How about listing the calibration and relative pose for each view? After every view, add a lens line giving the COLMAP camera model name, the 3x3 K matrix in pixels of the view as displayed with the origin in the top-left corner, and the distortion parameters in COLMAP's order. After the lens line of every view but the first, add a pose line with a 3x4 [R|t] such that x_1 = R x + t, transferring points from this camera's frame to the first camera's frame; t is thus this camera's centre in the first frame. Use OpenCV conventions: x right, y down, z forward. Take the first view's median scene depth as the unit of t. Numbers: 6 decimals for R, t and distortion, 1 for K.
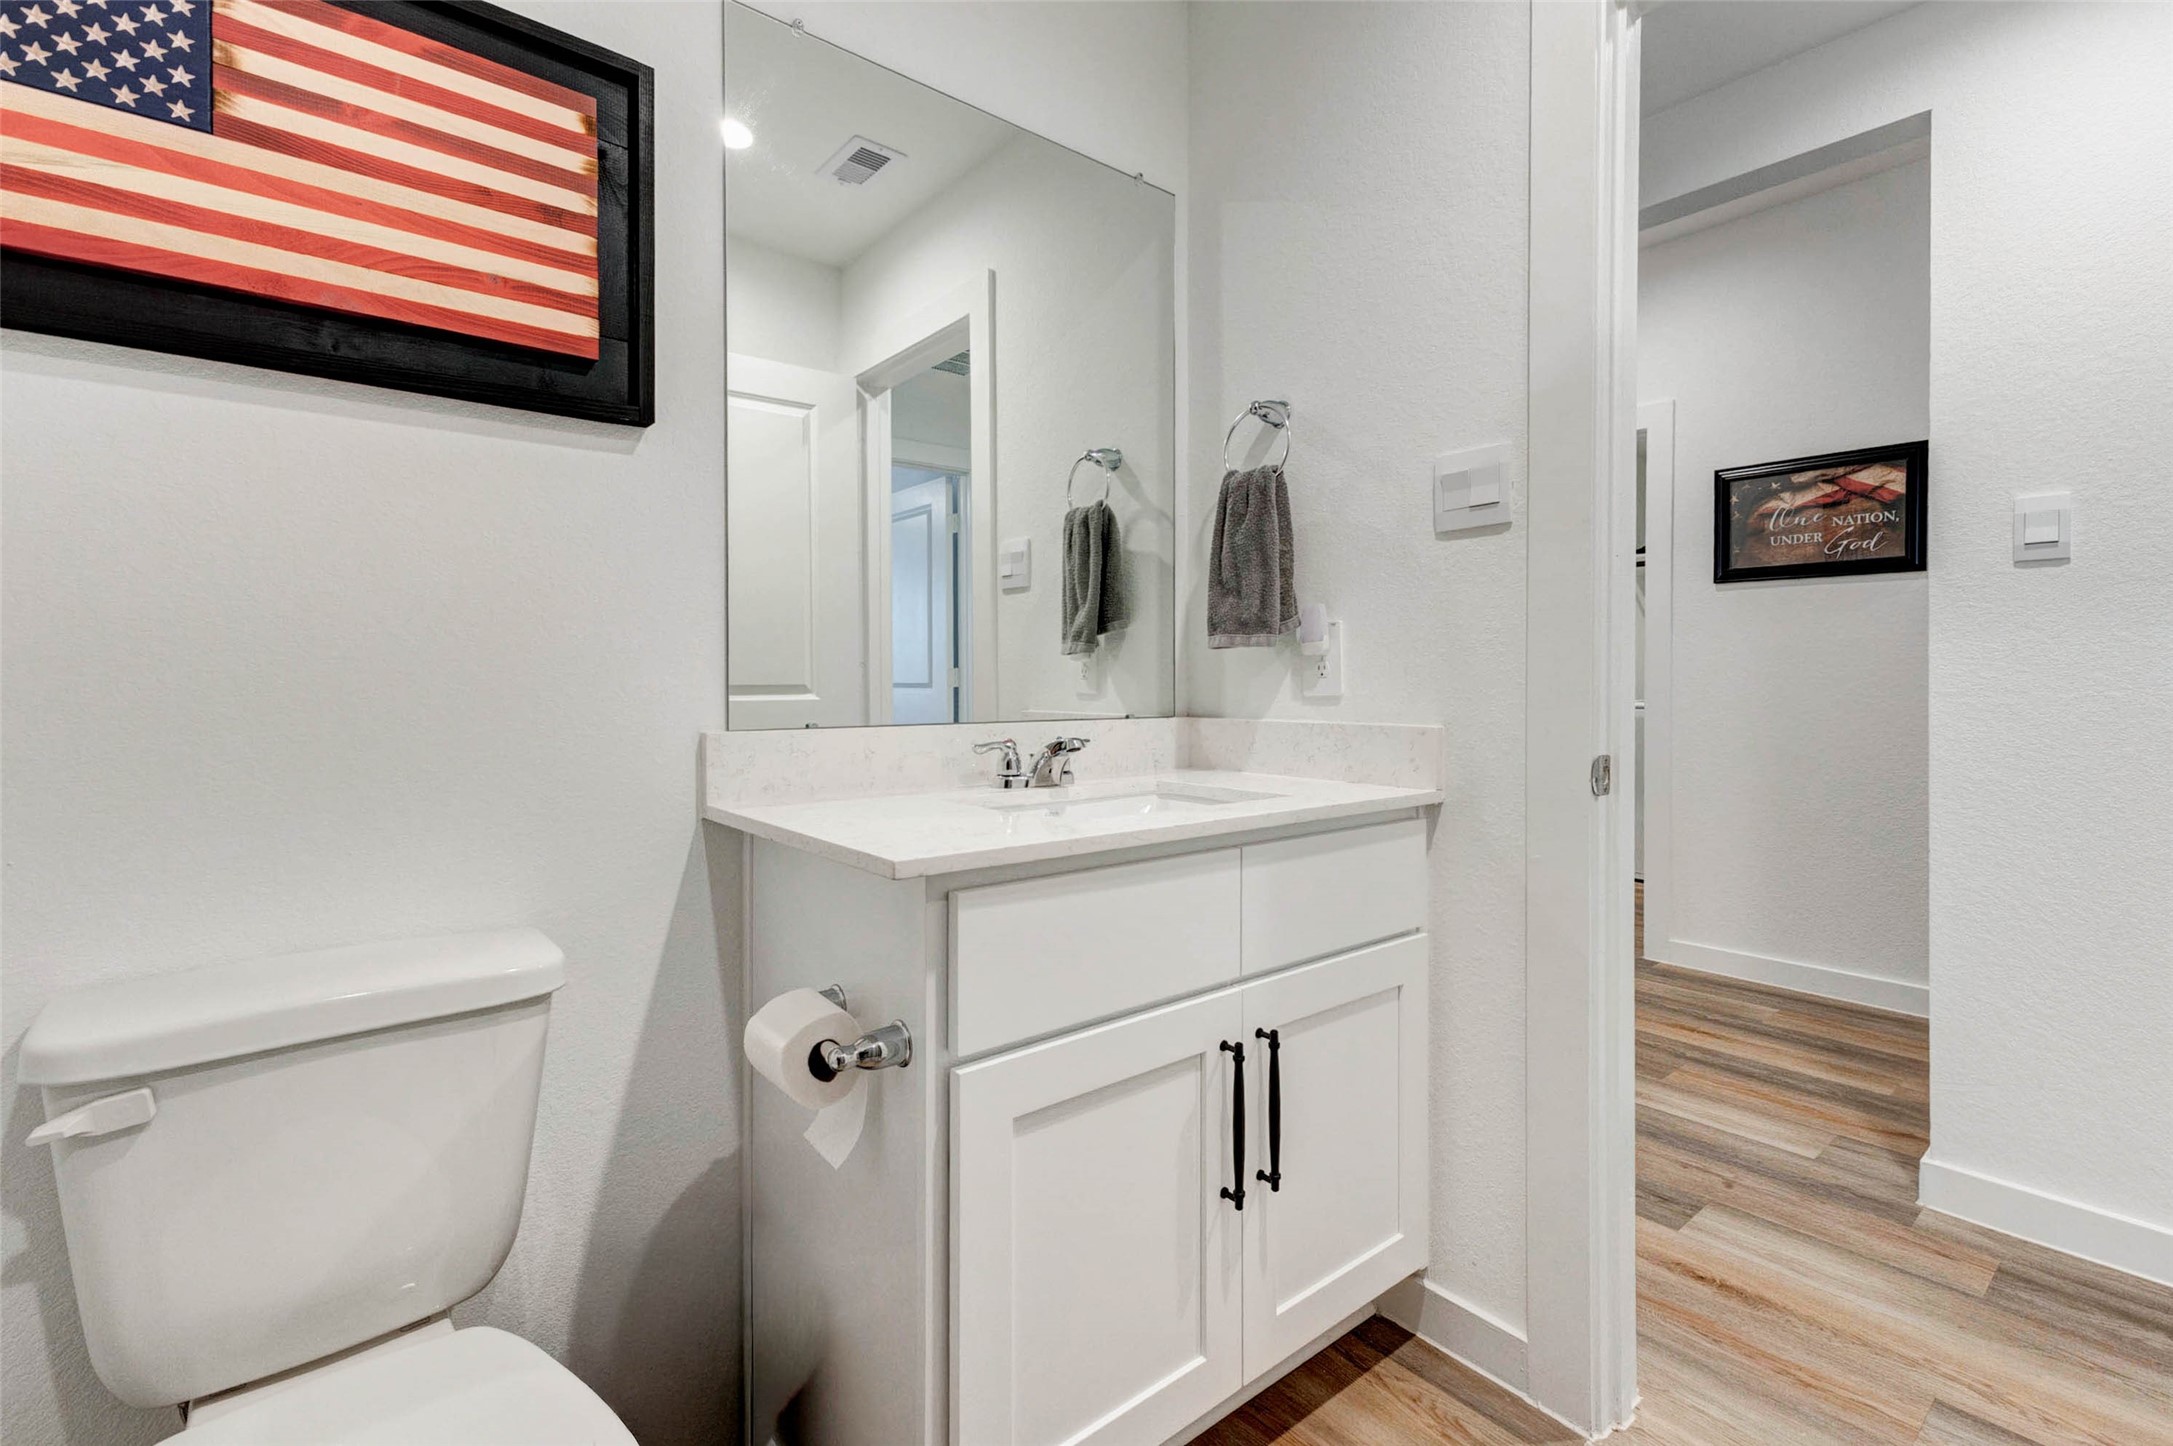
lens RADIAL K [[953.0, 0, 1079.4], [0, 953.0, 698.4], [0, 0, 1]] dist [0.009669, -0.000636]
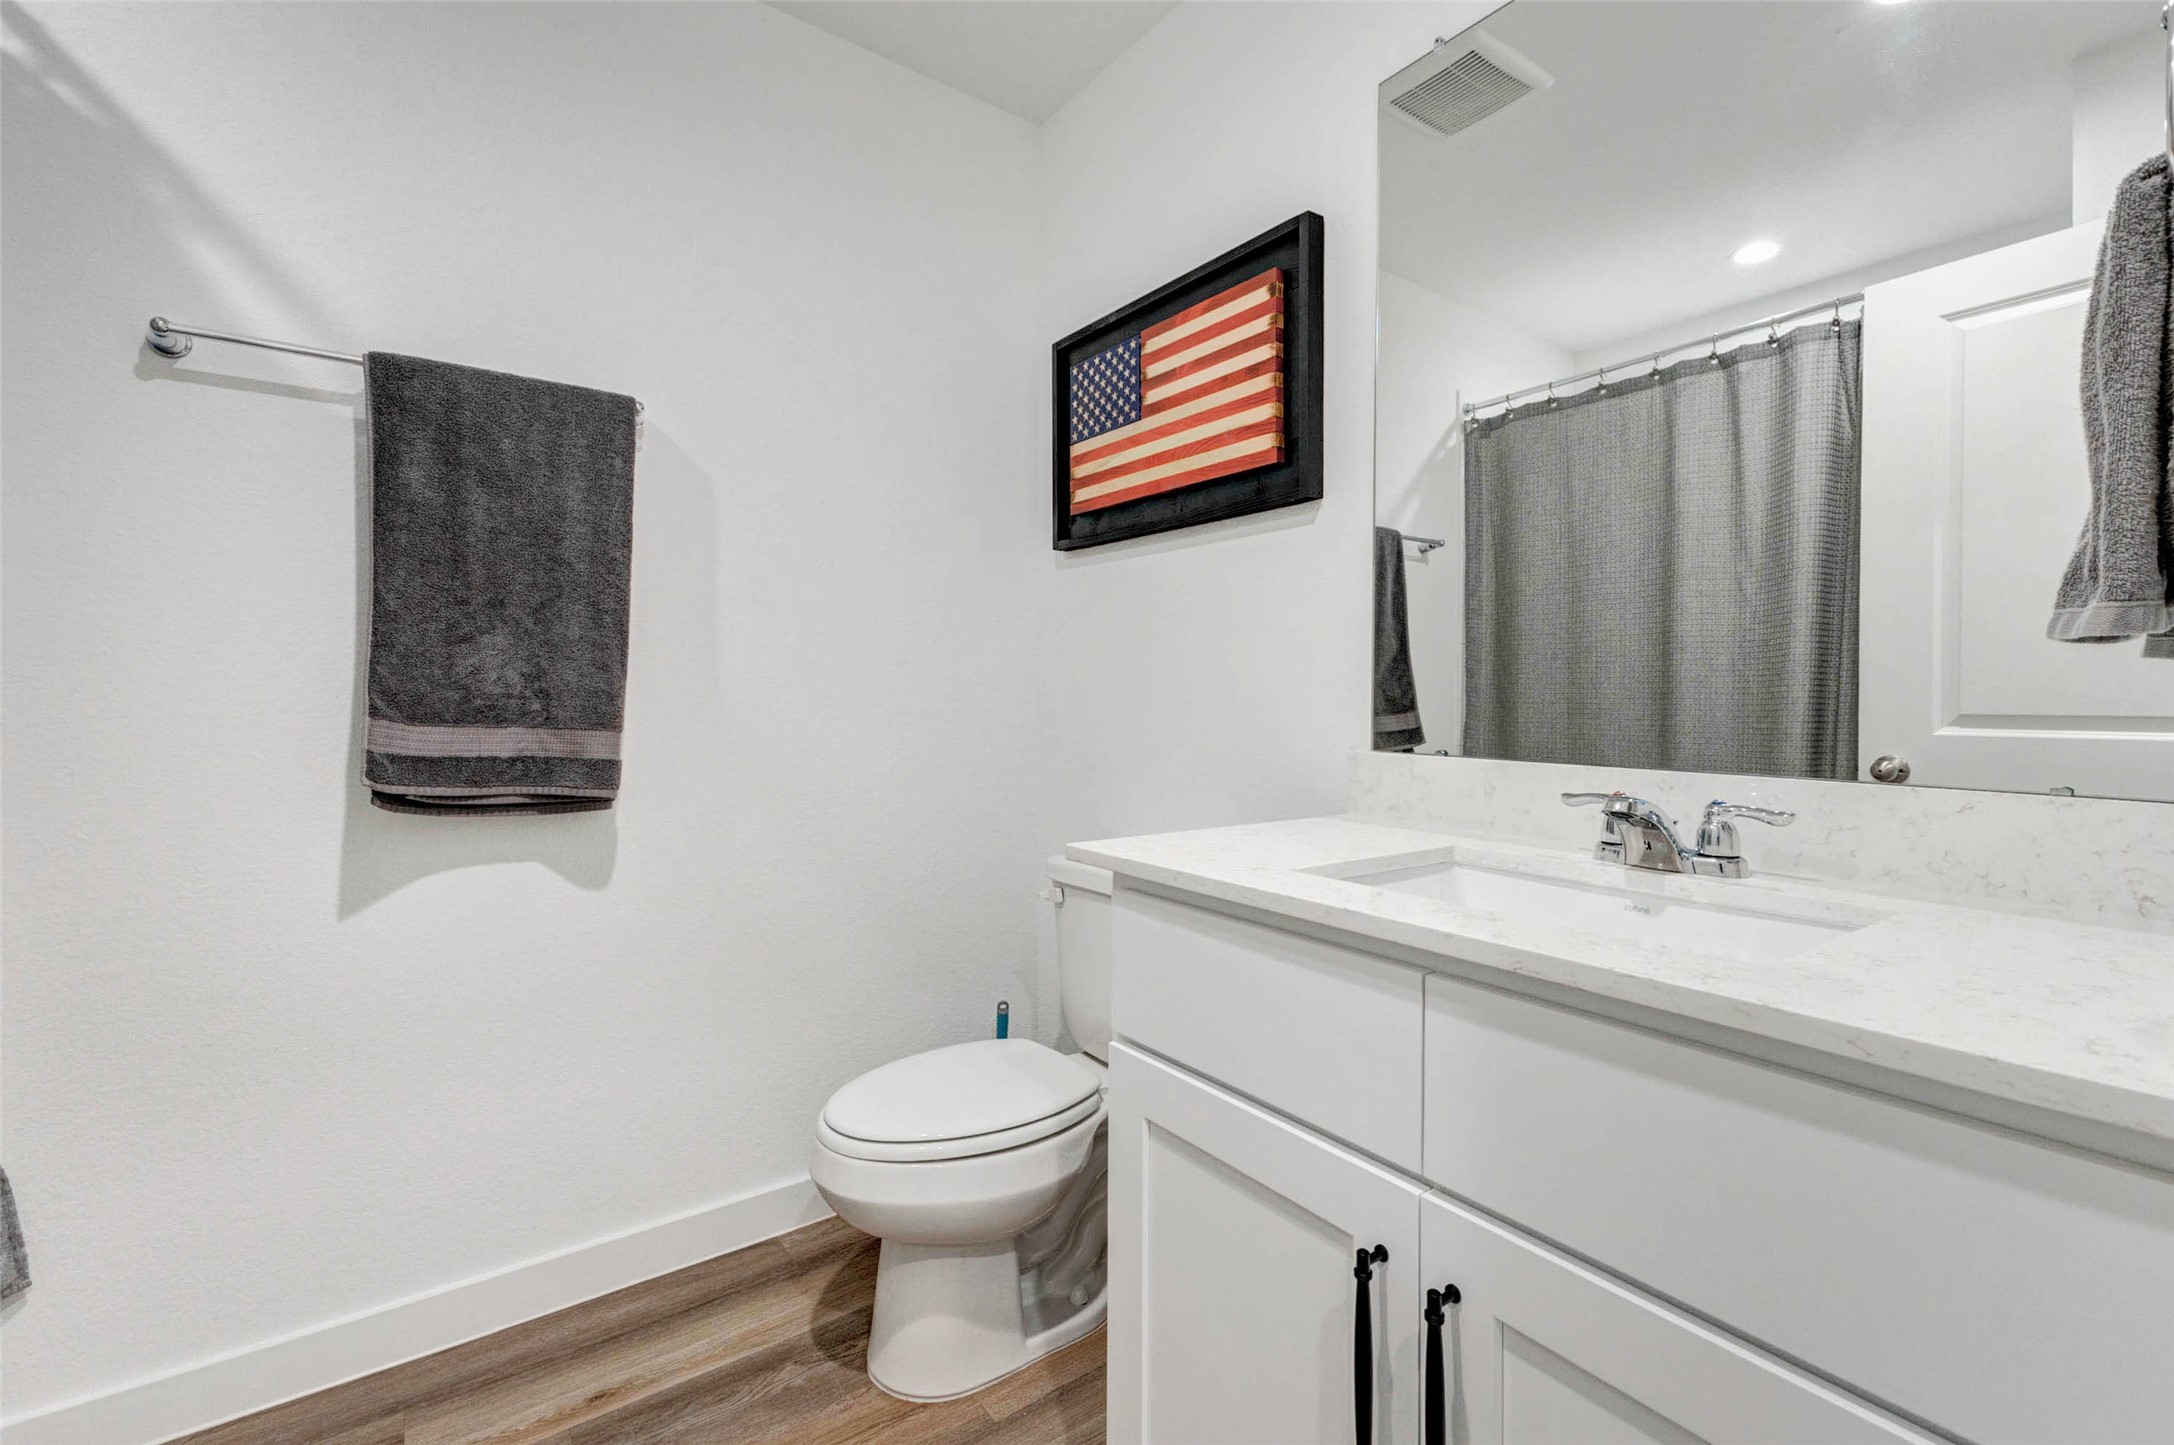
lens RADIAL K [[953.5, 0, 1079.9], [0, 953.5, 697.9], [0, 0, 1]] dist [0.009669, -0.000636]
pose [[-0.042850, 0.003737, -0.999075, 0.838387], [-0.019105, 0.999807, 0.004559, -0.029617], [0.998899, 0.019283, -0.042770, 0.803958]]
